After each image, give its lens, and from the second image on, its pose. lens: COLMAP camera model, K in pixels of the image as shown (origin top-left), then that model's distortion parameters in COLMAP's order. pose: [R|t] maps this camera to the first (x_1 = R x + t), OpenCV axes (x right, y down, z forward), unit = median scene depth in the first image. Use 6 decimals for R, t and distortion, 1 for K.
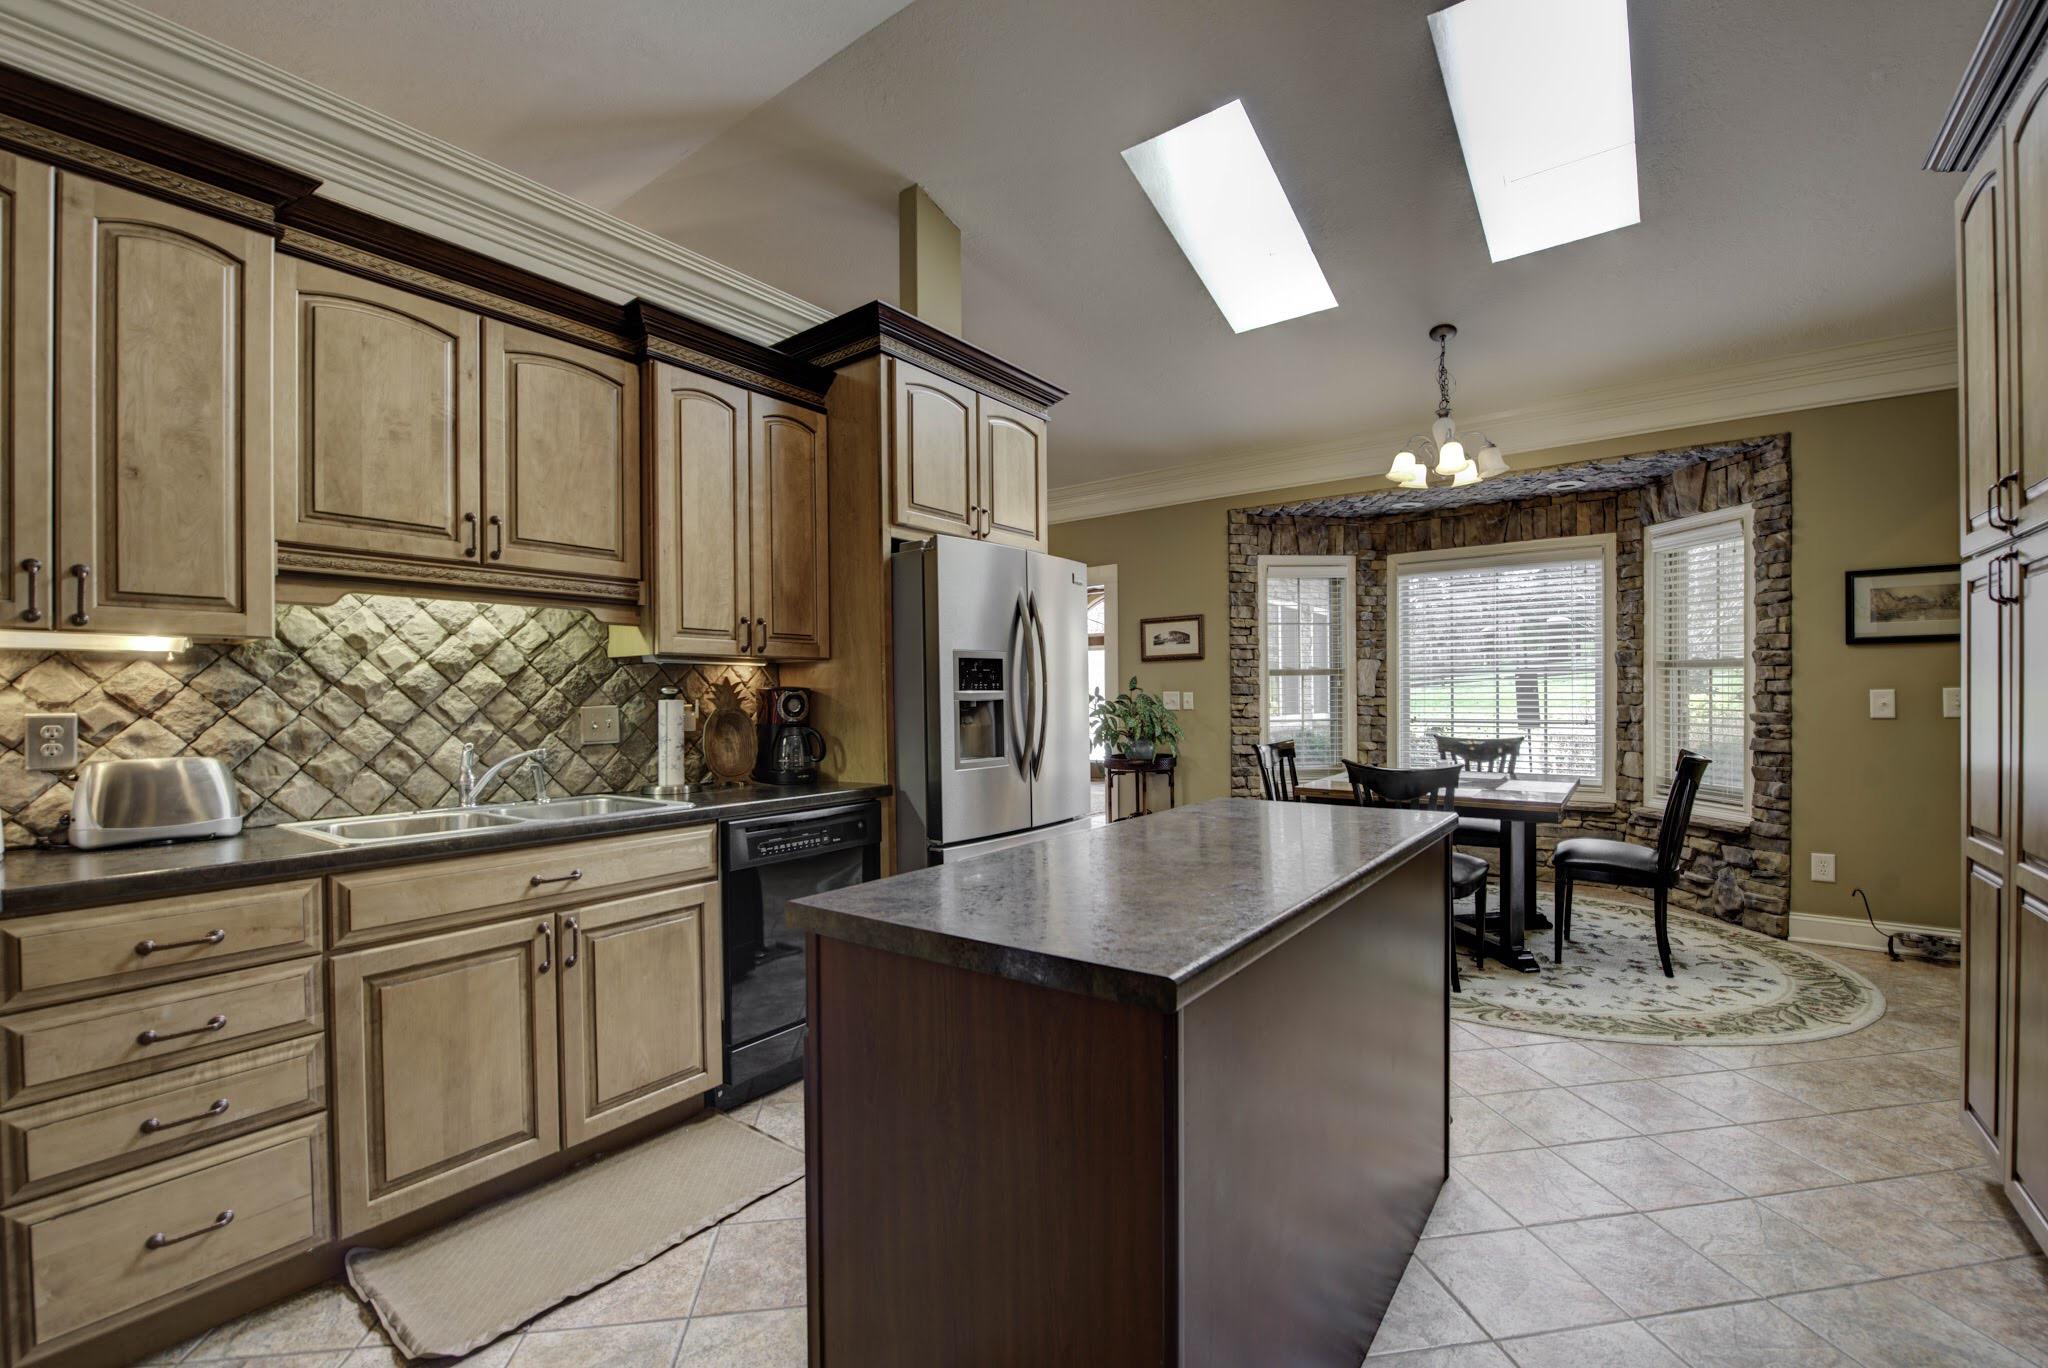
lens RADIAL K [[821.7, 0, 1033.3], [0, 821.7, 695.0], [0, 0, 1]] dist [-0.014940, -0.000160]
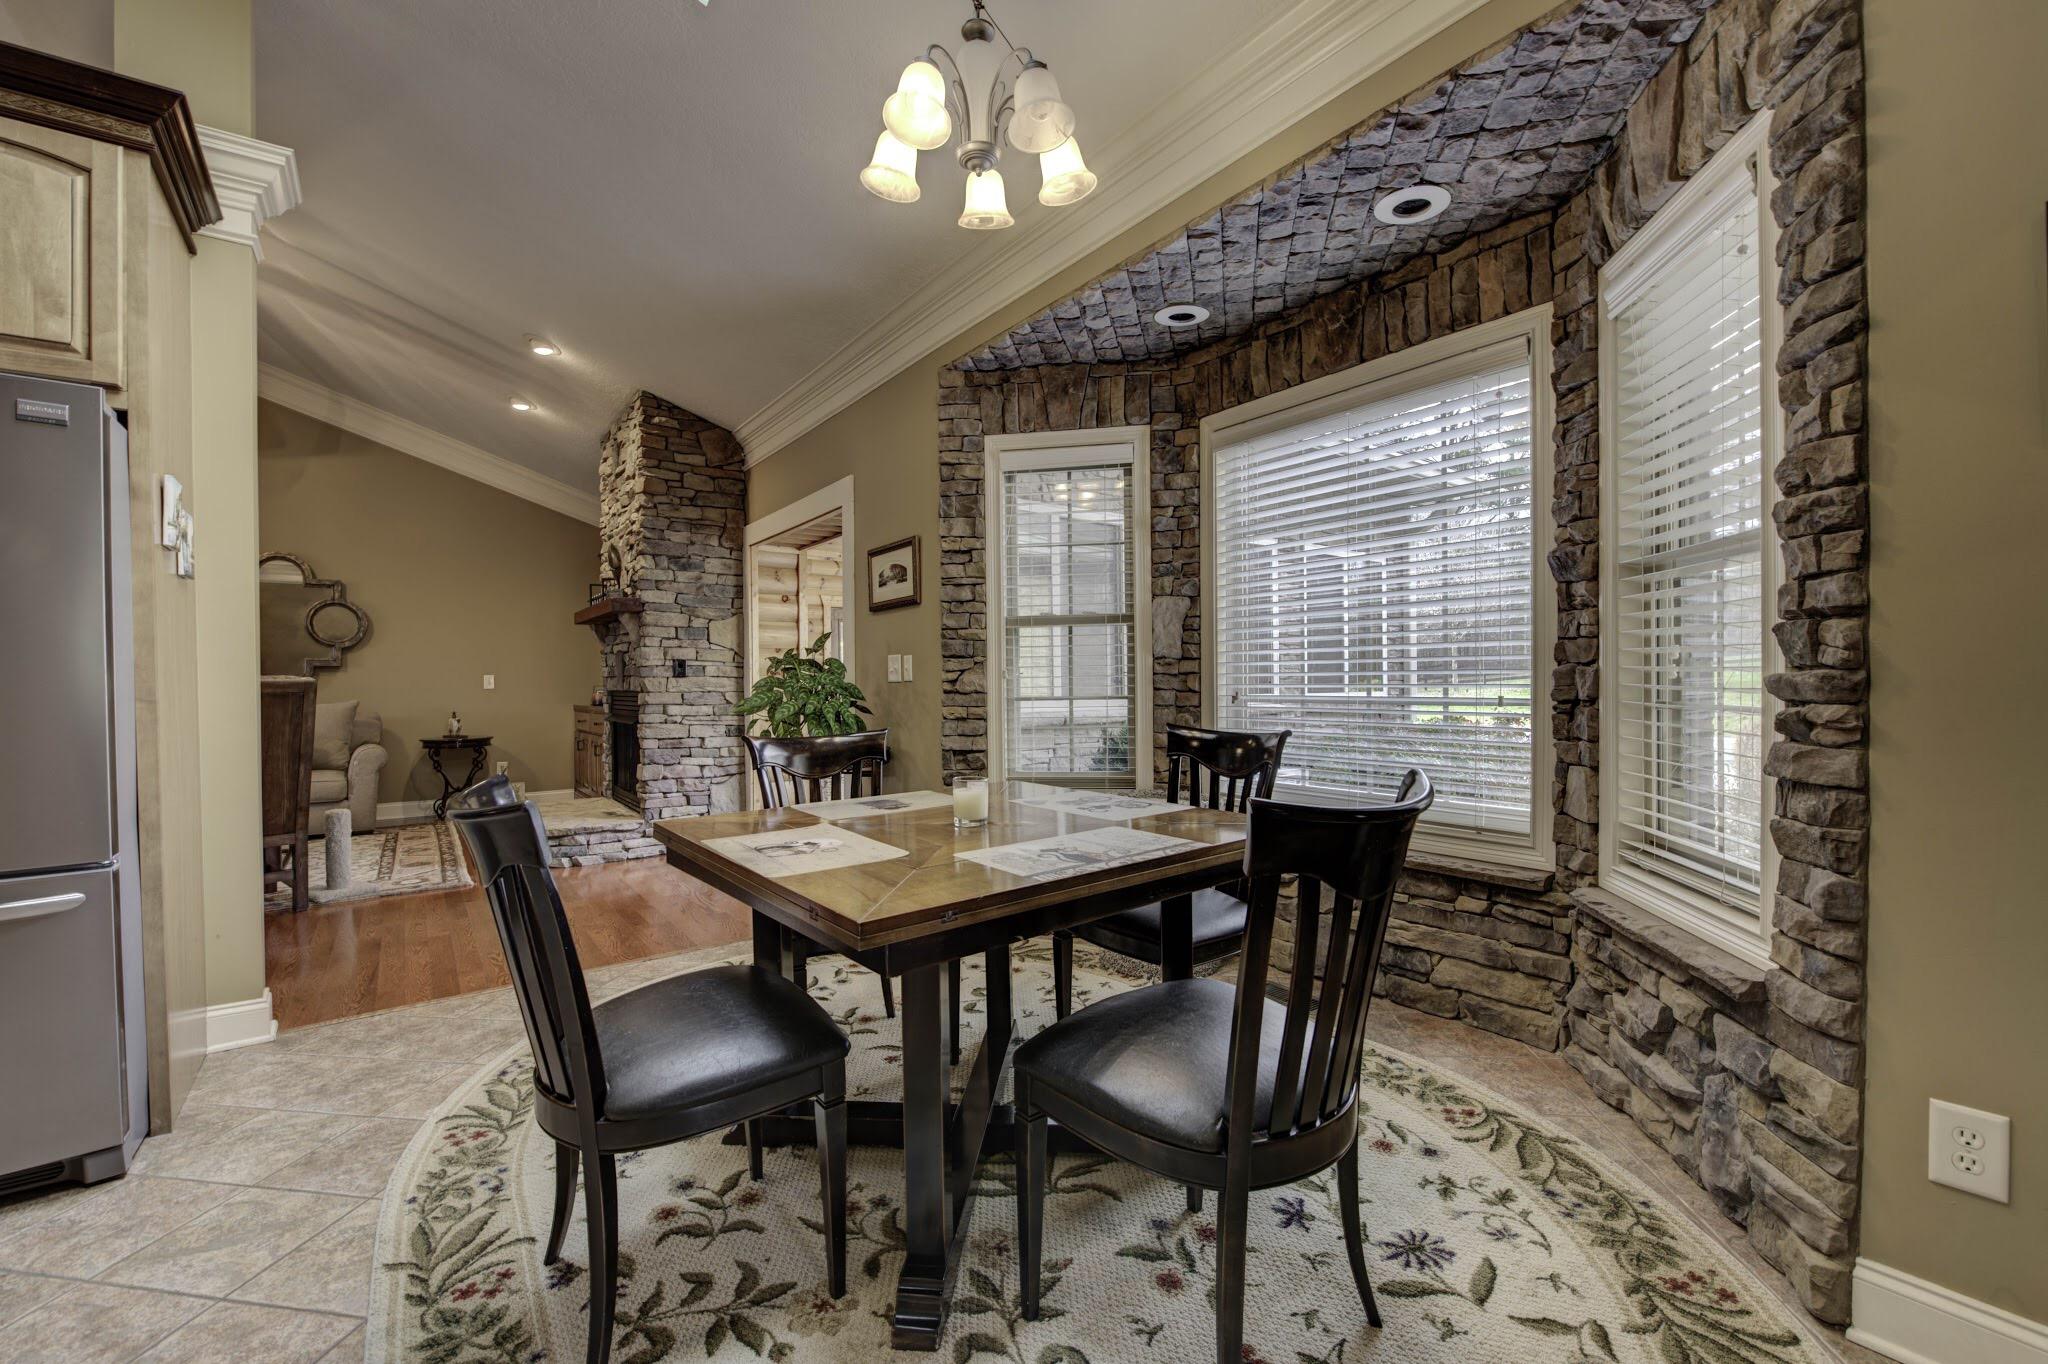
lens RADIAL K [[821.7, 0, 1017.5], [0, 821.7, 684.8], [0, 0, 1]] dist [-0.014940, -0.000160]
pose [[0.963989, -0.000581, -0.265942, 0.538752], [0.002245, 0.999980, 0.005951, 0.020125], [0.265933, -0.006334, 0.963971, 0.459754]]
